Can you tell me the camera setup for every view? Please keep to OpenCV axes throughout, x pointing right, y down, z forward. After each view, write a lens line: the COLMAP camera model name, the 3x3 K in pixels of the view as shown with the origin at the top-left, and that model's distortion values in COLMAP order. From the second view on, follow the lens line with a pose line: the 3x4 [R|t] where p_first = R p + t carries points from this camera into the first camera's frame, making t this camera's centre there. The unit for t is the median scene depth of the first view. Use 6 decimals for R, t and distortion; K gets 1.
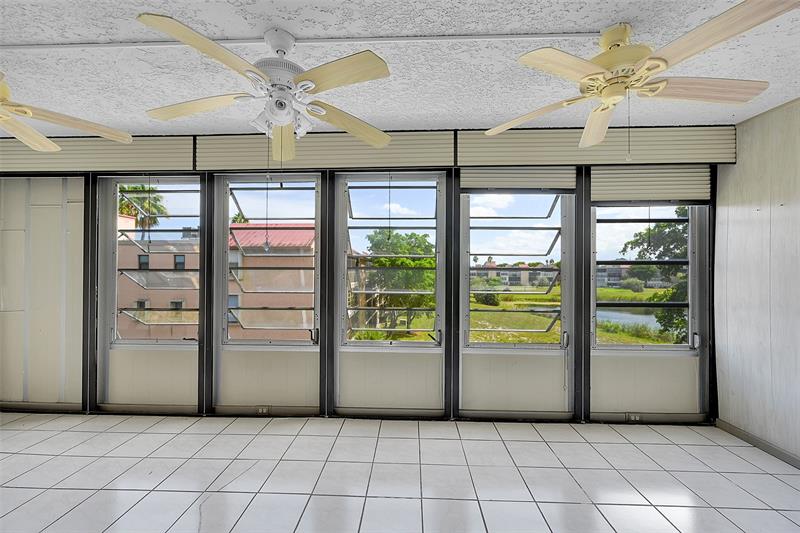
lens RADIAL K [[316.8, 0, 399.9], [0, 316.8, 266.8], [0, 0, 1]] dist [-0.002755, -0.000306]
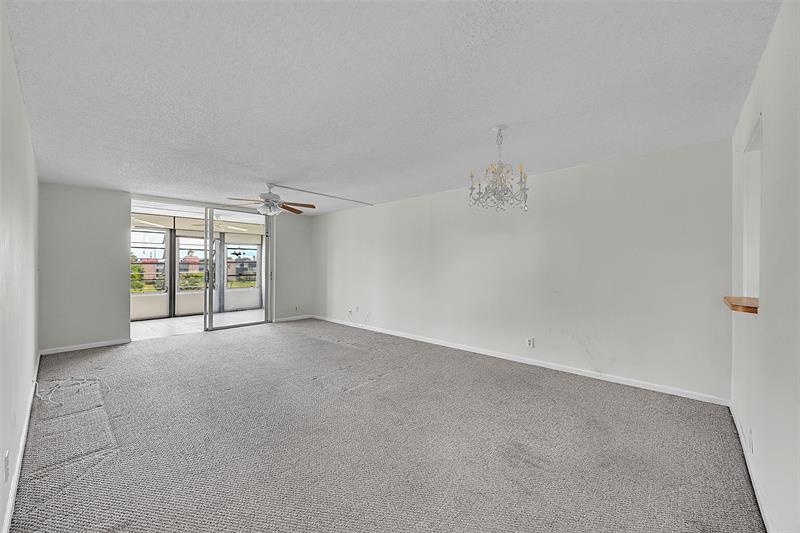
lens RADIAL K [[316.8, 0, 396.3], [0, 316.8, 266.3], [0, 0, 1]] dist [-0.002755, -0.000306]
pose [[0.658048, -0.006329, 0.752949, -0.630509], [-0.005295, 0.999901, 0.013032, -0.020880], [-0.752957, -0.012562, 0.657949, -2.302457]]
